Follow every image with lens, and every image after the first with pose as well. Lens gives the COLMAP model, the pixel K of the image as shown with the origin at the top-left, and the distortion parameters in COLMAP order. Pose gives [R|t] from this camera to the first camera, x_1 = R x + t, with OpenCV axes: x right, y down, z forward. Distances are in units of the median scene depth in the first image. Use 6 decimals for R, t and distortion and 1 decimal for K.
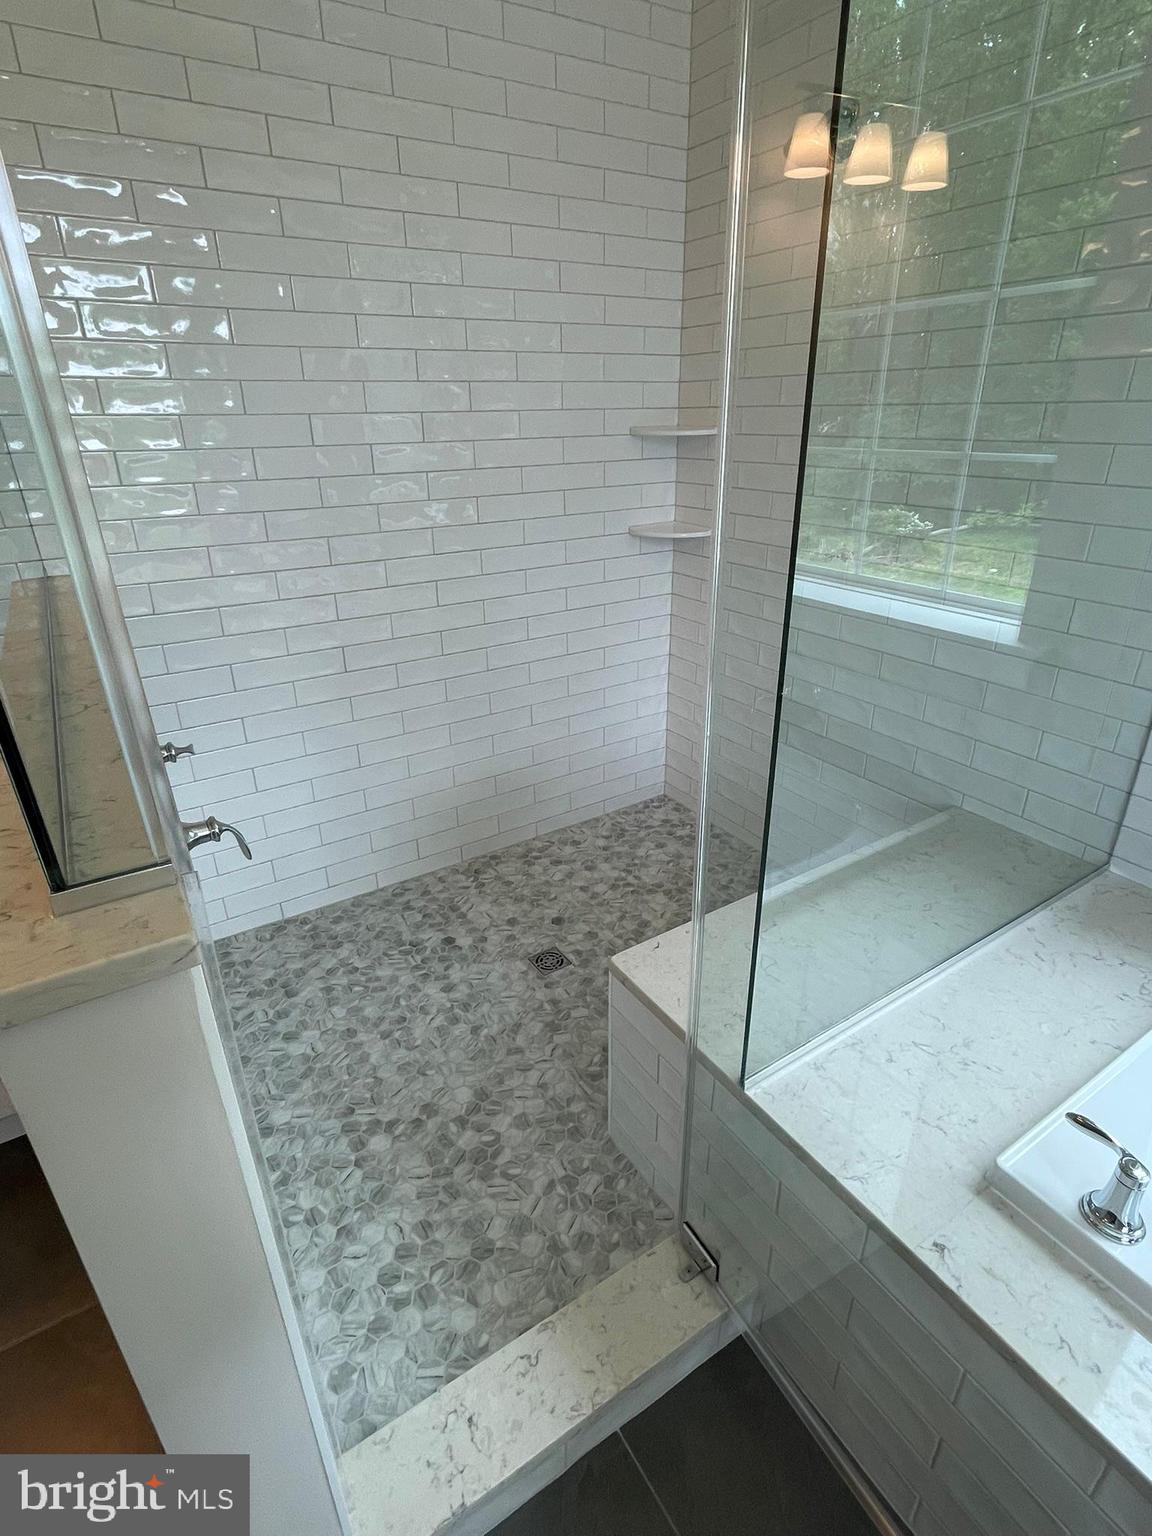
lens RADIAL K [[775.7, 0, 576.2], [0, 775.7, 766.2], [0, 0, 1]] dist [-0.001925, 0.000537]
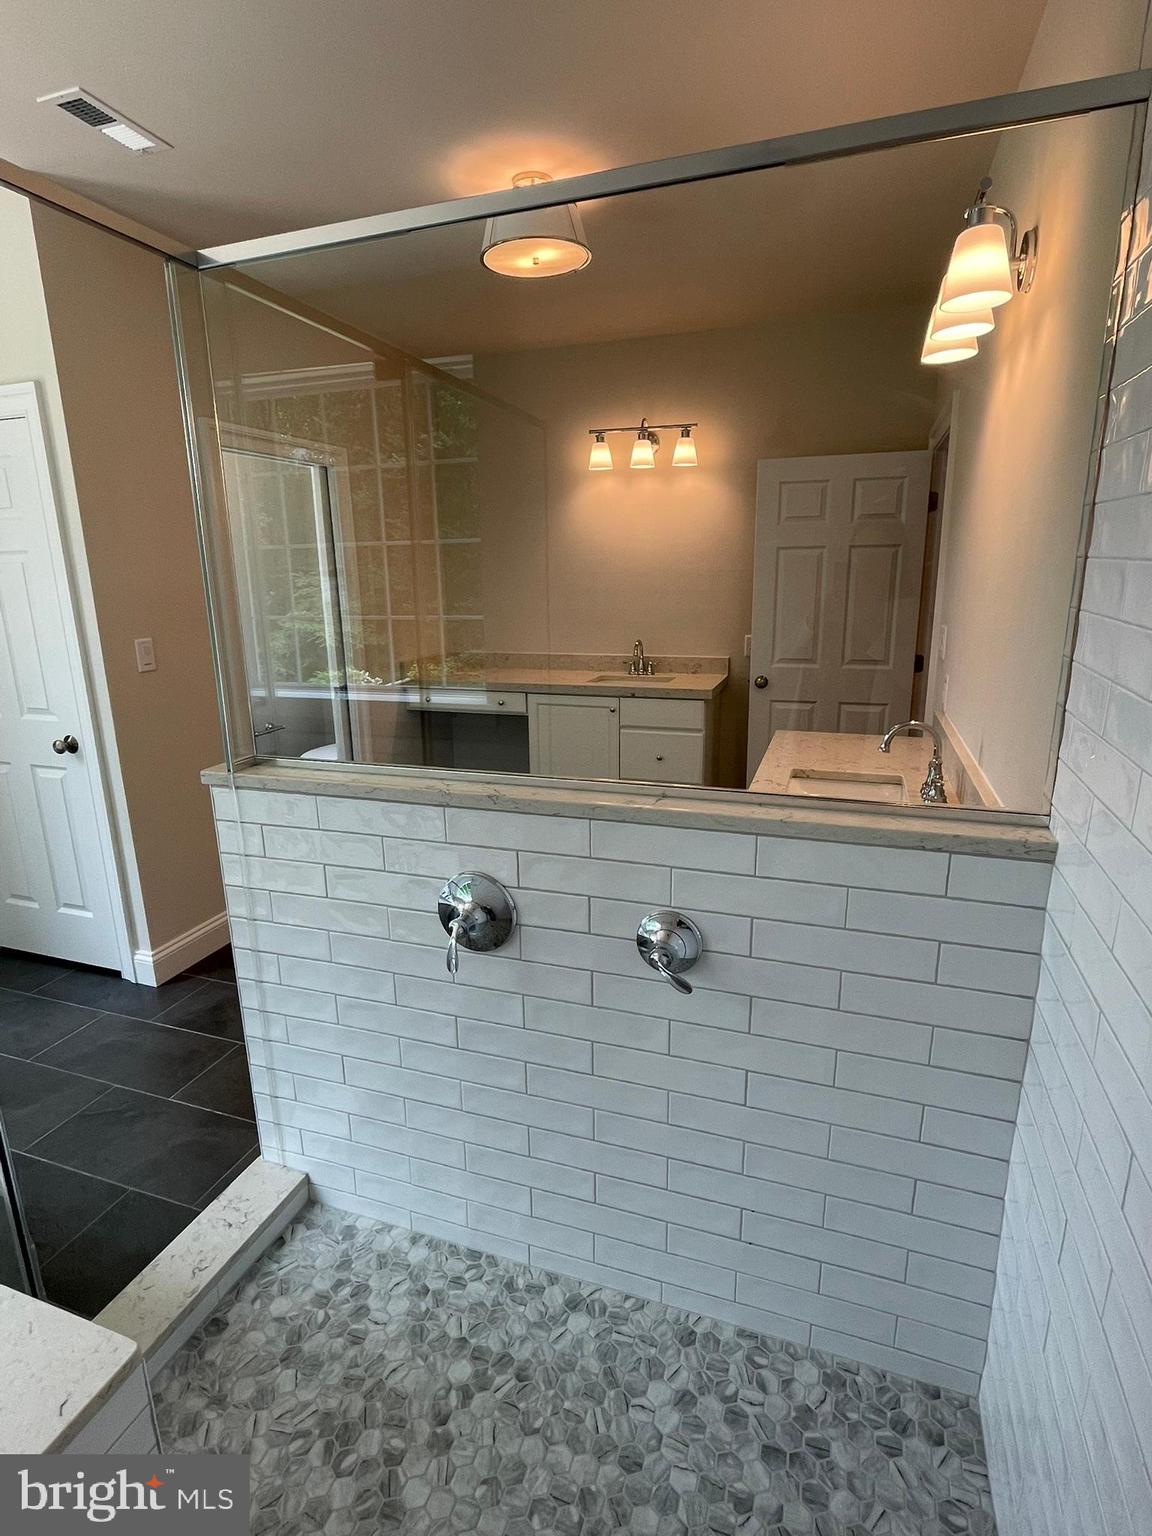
lens RADIAL K [[775.7, 0, 573.9], [0, 775.7, 760.4], [0, 0, 1]] dist [-0.001925, 0.000537]
pose [[-0.785710, 0.177338, -0.592630, 0.052177], [-0.233531, 0.802101, 0.549634, -0.623656], [0.572820, 0.570251, -0.588805, 1.228929]]
